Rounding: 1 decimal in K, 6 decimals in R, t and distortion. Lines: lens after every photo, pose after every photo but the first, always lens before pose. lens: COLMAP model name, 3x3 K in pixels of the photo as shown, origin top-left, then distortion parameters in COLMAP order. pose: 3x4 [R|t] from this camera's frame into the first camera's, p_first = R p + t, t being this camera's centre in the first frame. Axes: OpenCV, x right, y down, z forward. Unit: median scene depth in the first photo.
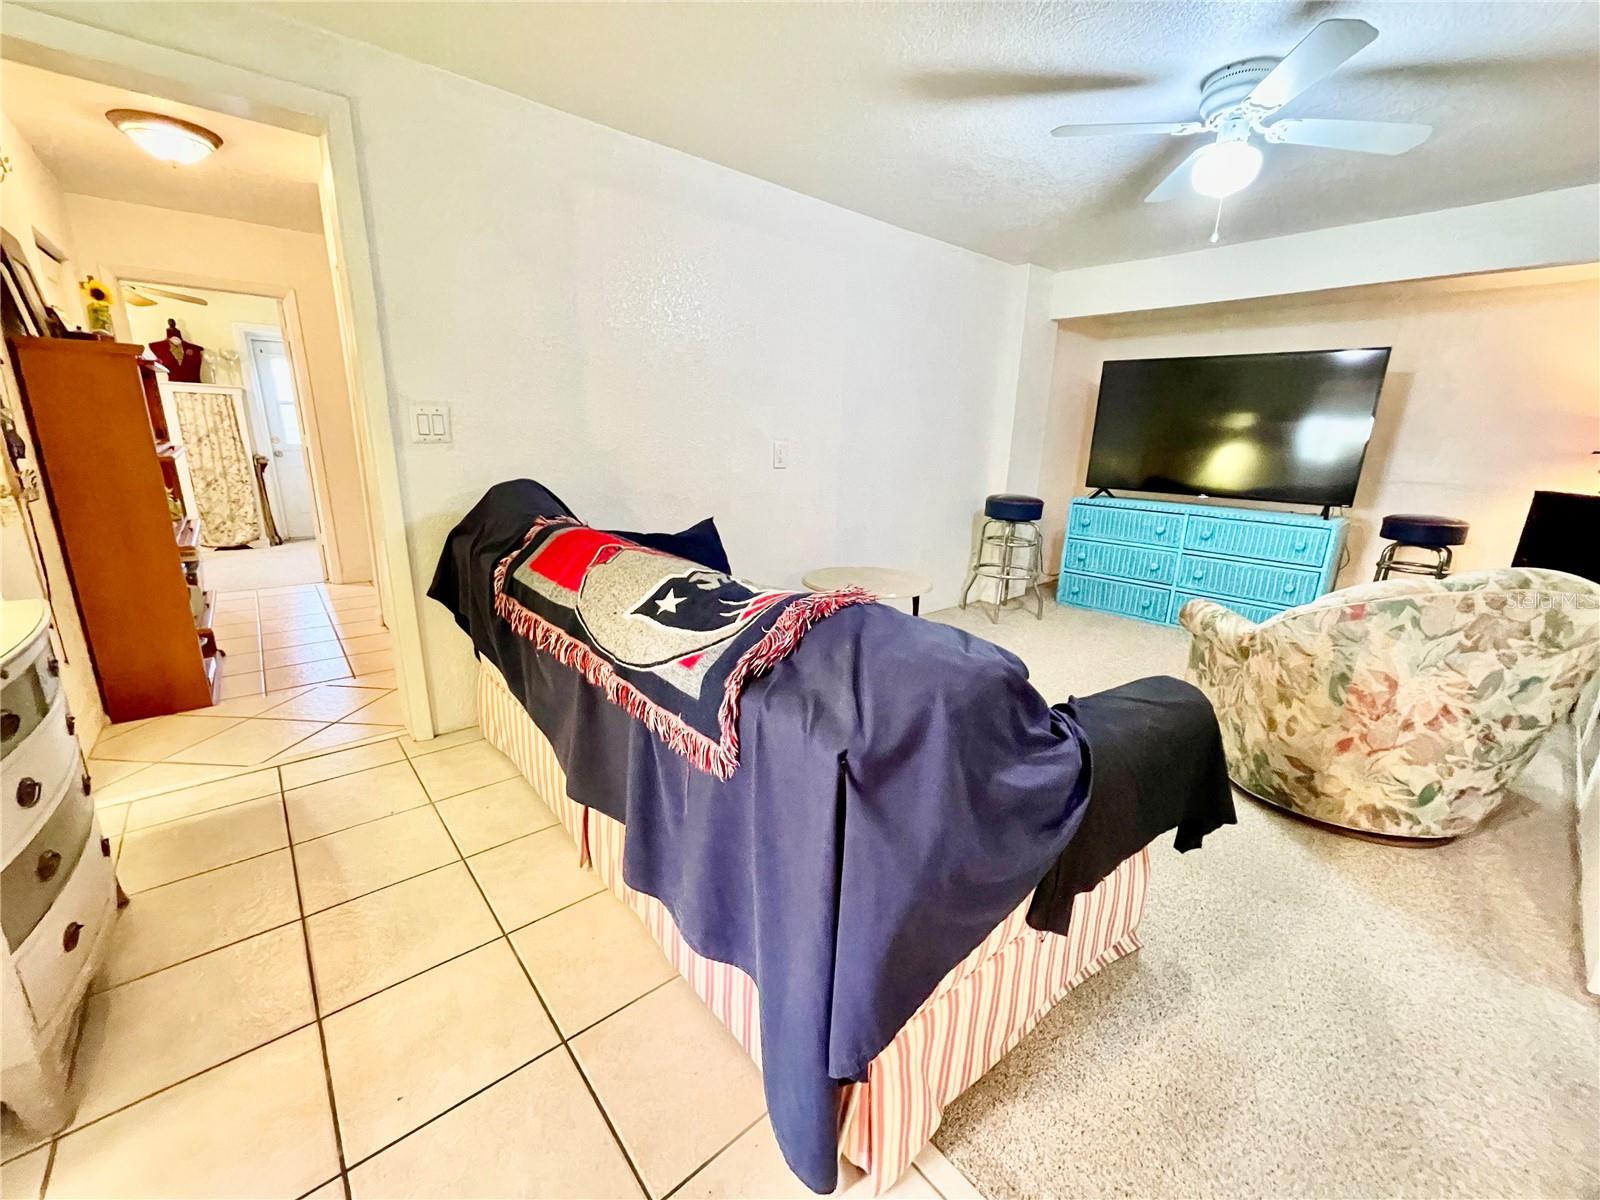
lens RADIAL K [[643.2, 0, 800.8], [0, 643.2, 604.7], [0, 0, 1]] dist [-0.005930, 0.002646]
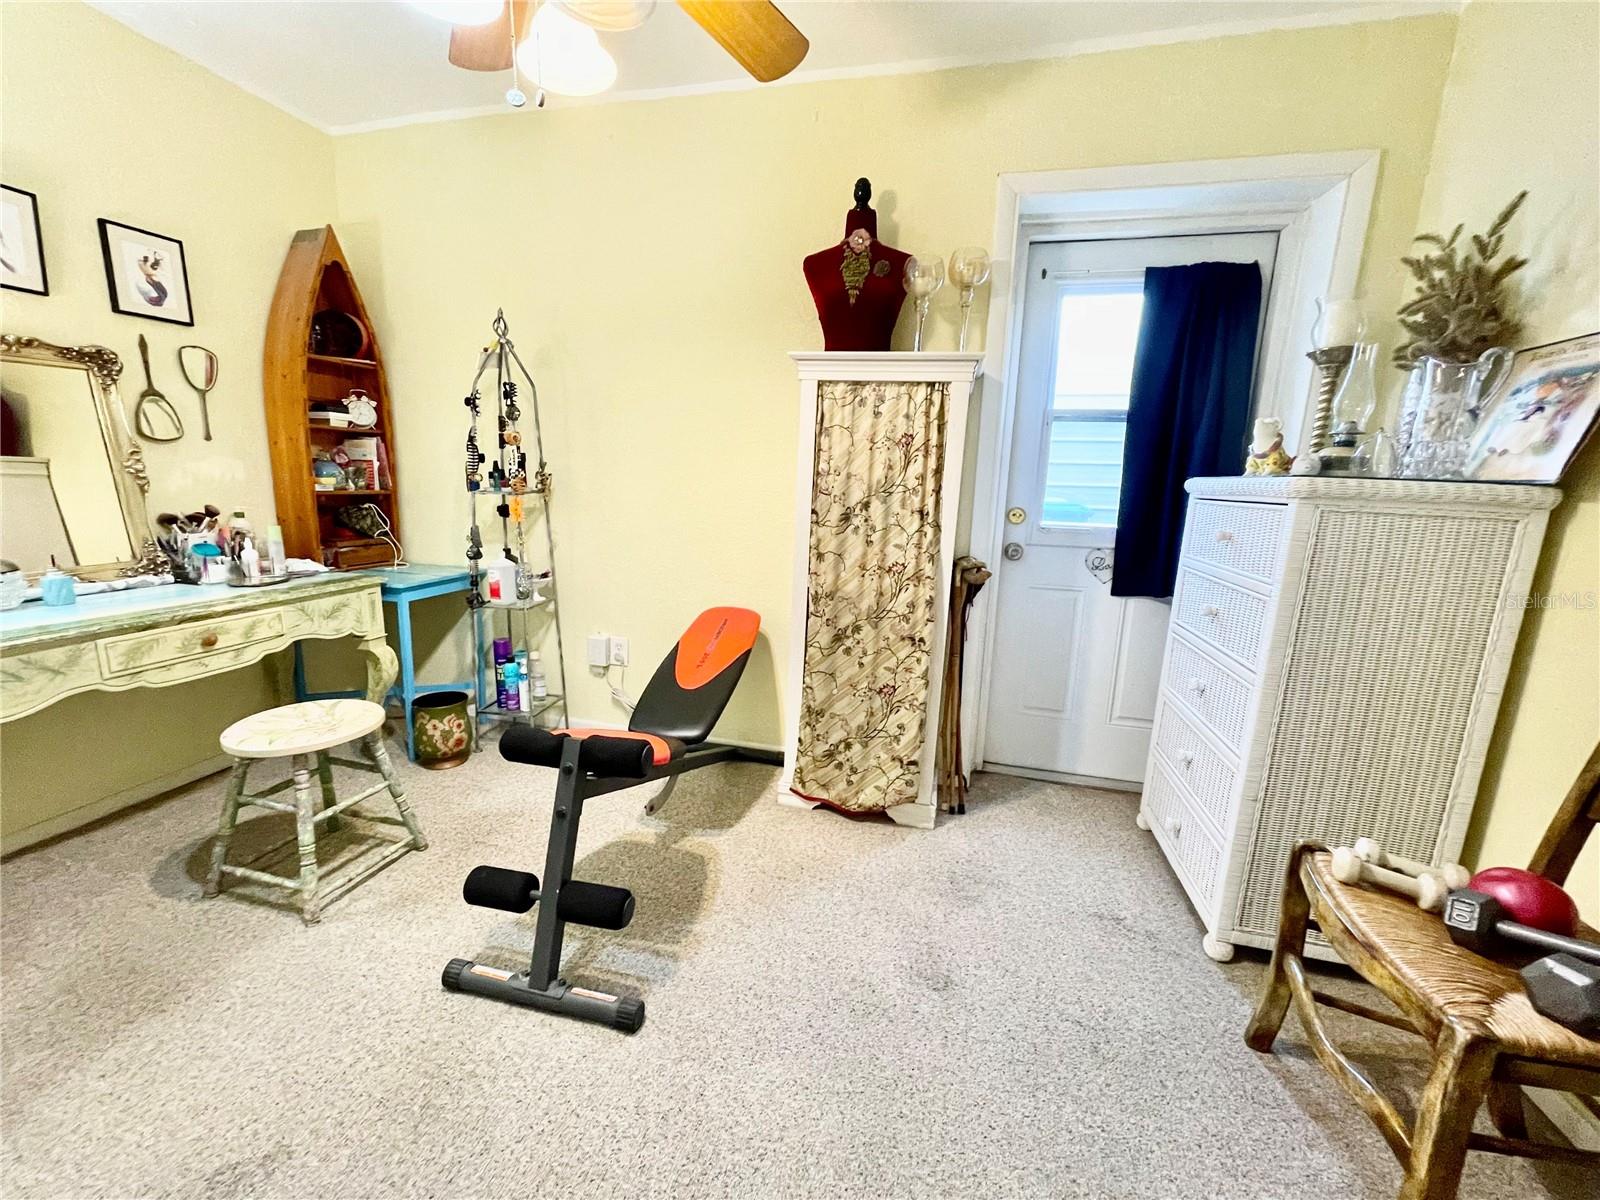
lens RADIAL K [[643.2, 0, 801.2], [0, 643.2, 602.3], [0, 0, 1]] dist [-0.005930, 0.002646]
pose [[0.581941, 0.160192, -0.797298, -0.648551], [-0.229536, 0.972899, 0.027937, -0.210110], [0.780166, 0.166751, 0.602939, 0.758559]]
